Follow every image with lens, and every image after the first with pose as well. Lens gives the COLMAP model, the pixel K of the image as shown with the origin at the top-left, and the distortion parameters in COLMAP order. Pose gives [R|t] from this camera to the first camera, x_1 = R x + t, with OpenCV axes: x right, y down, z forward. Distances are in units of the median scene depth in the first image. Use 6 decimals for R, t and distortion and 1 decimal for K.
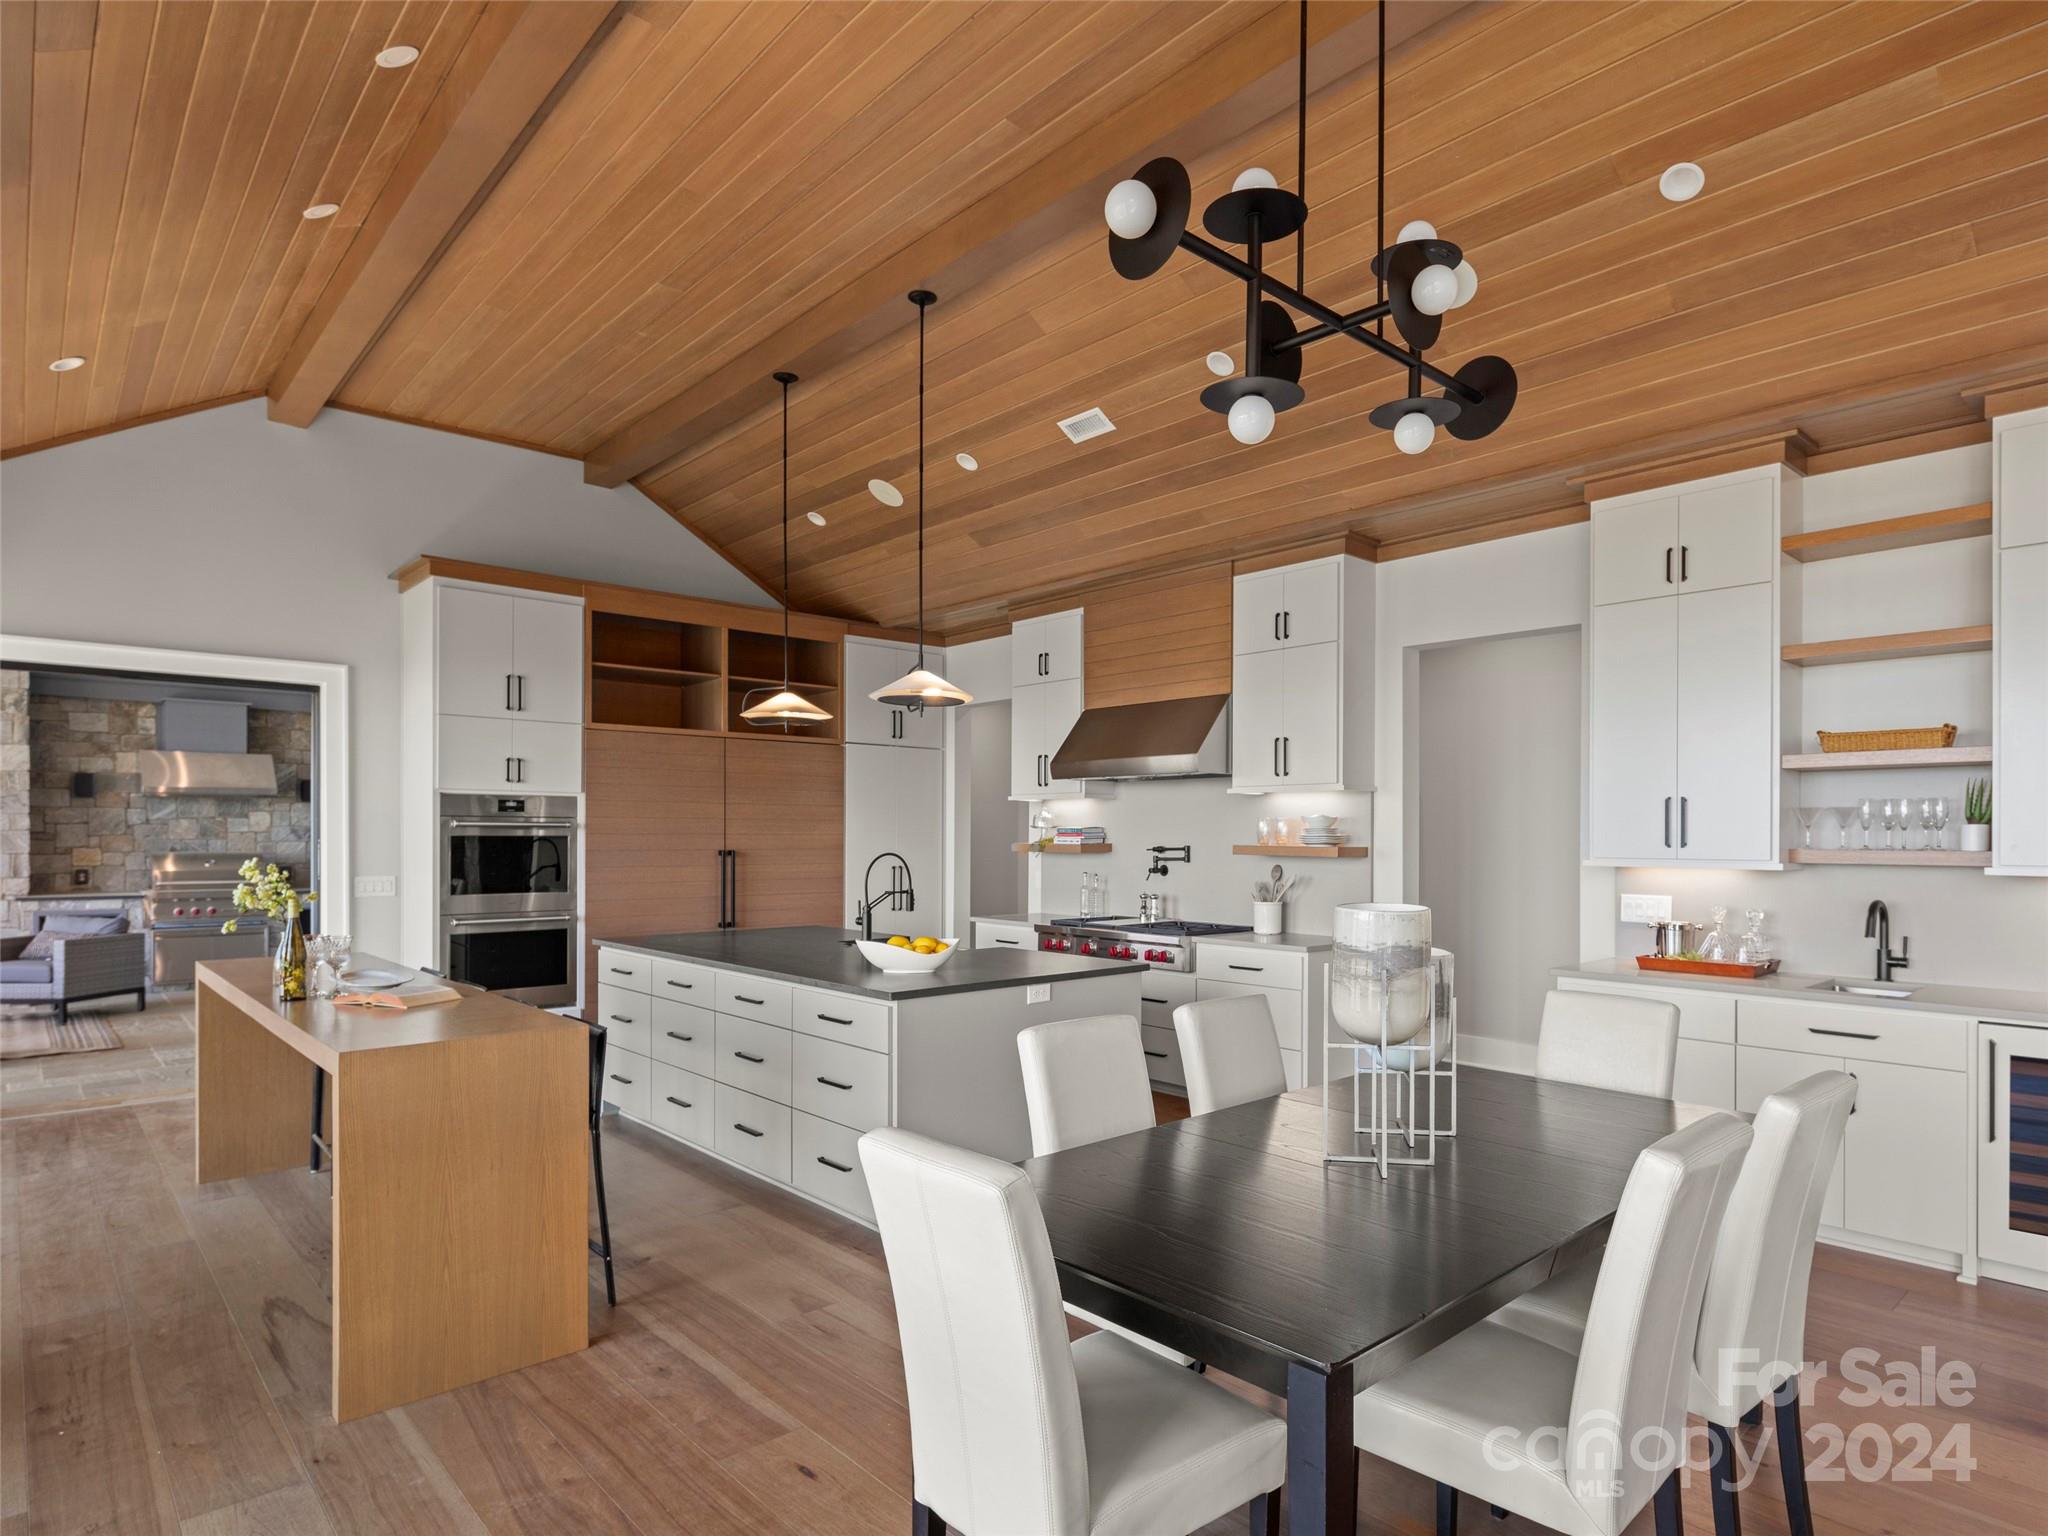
lens RADIAL K [[1126.1, 0, 1069.5], [0, 1126.1, 843.2], [0, 0, 1]] dist [0.008630, -0.005796]
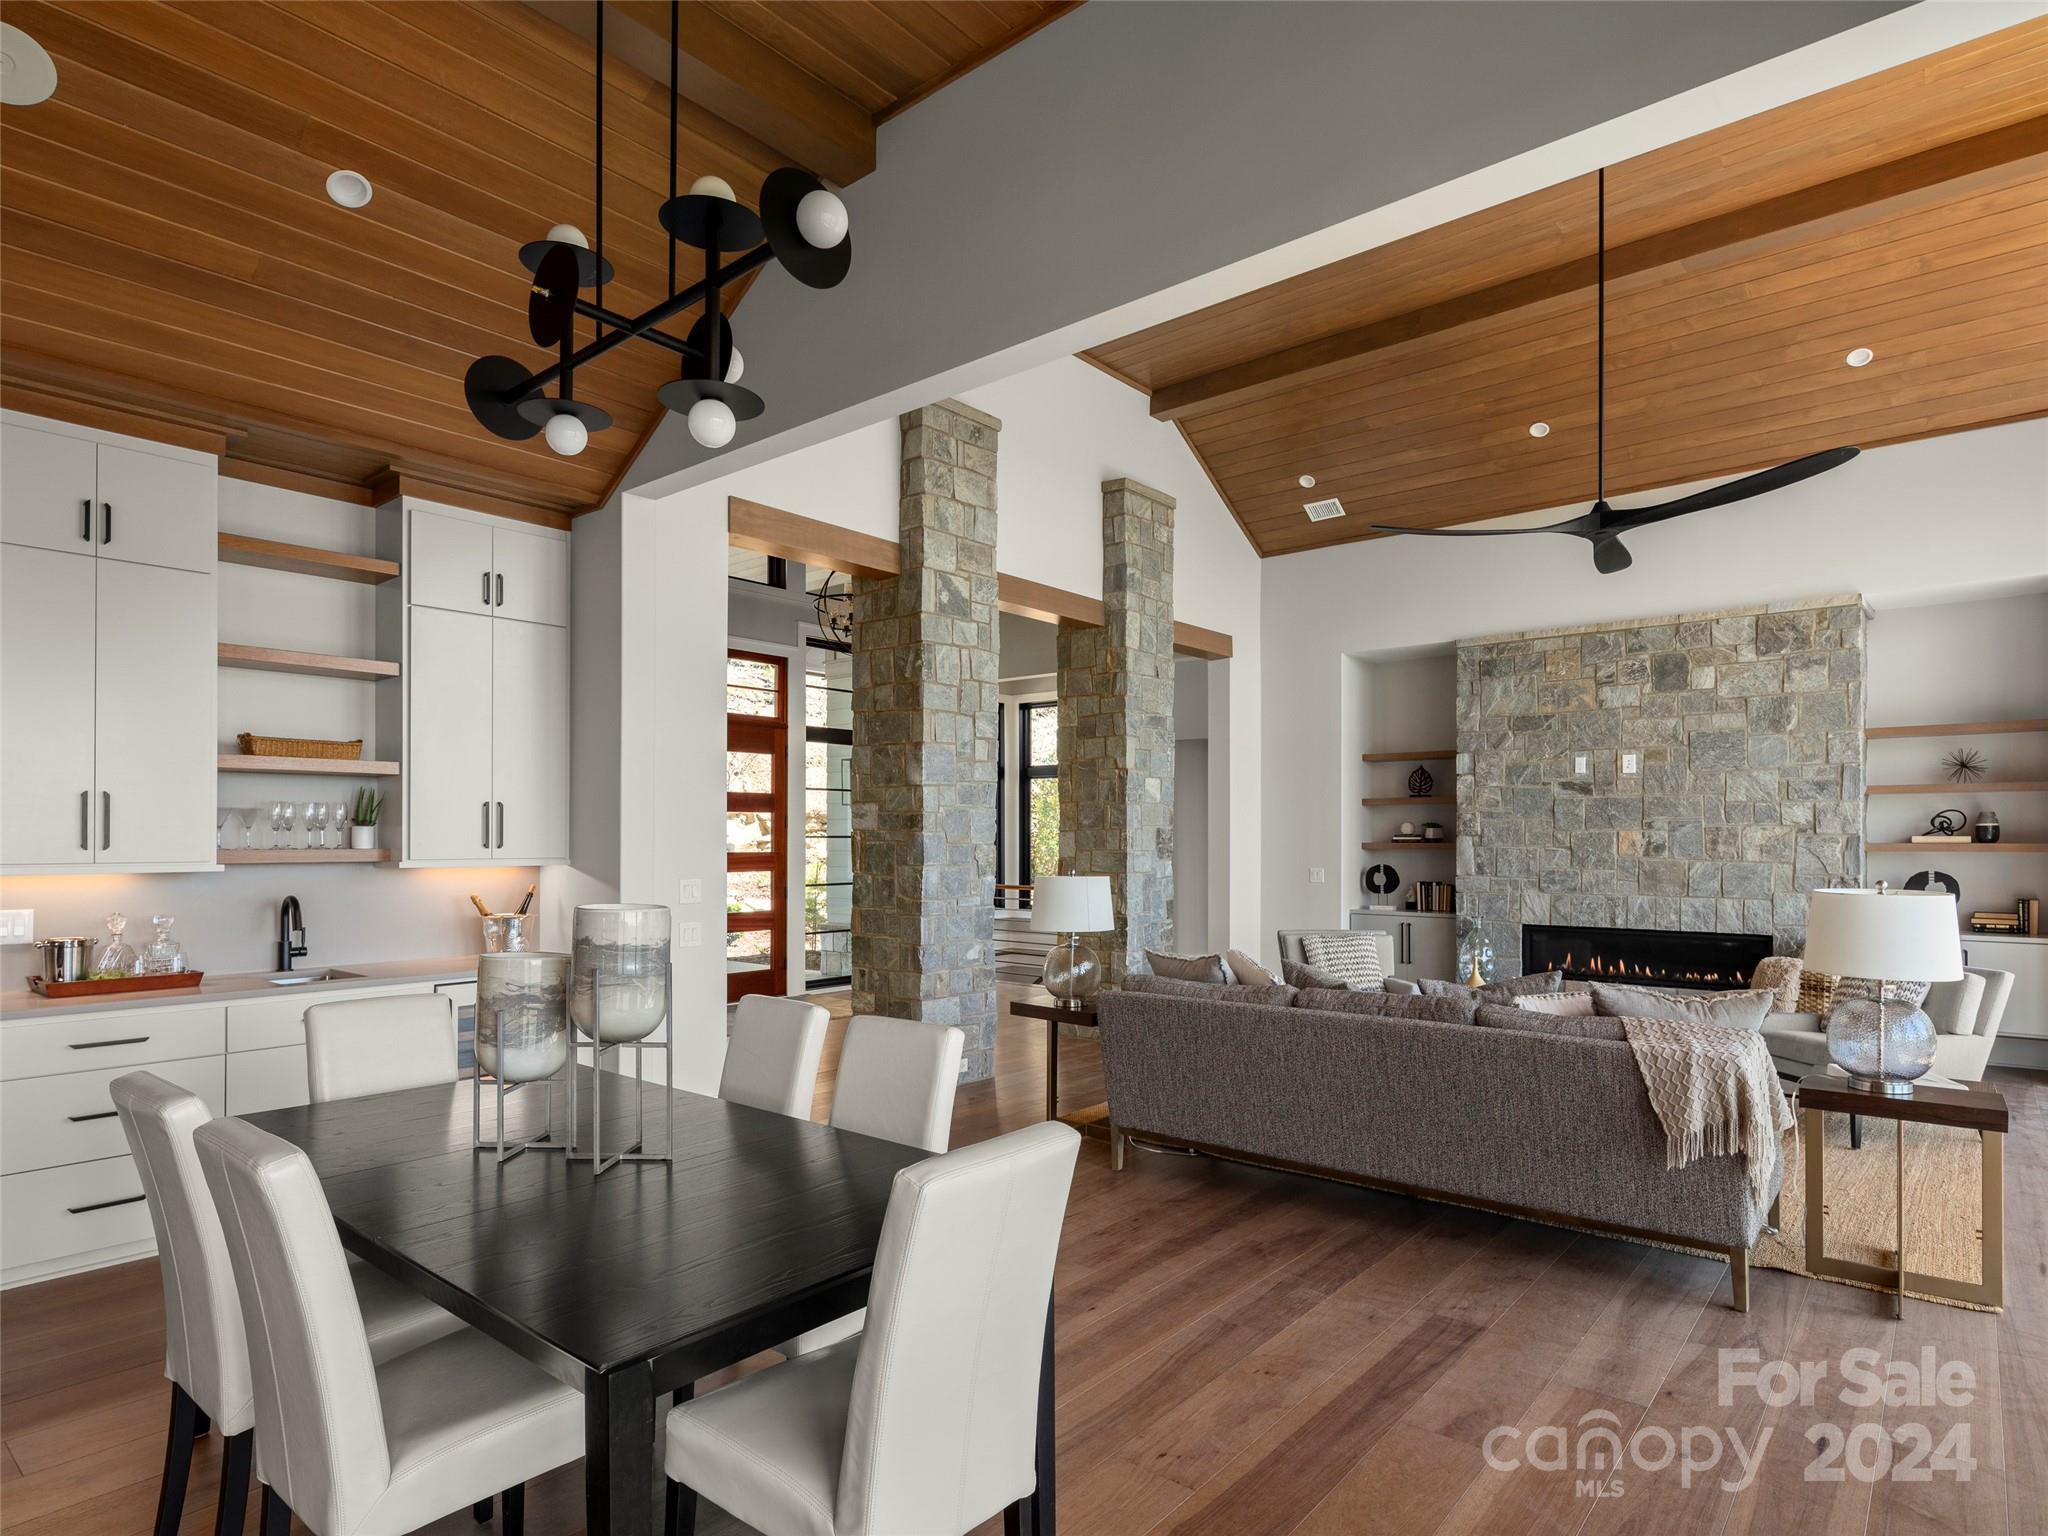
lens RADIAL K [[1126.1, 0, 1048.6], [0, 1126.1, 833.3], [0, 0, 1]] dist [0.008630, -0.005796]
pose [[-0.127277, 0.001302, 0.991866, -0.273936], [0.006826, 0.999977, -0.000436, -0.002168], [-0.991844, 0.006715, -0.127283, 0.259934]]
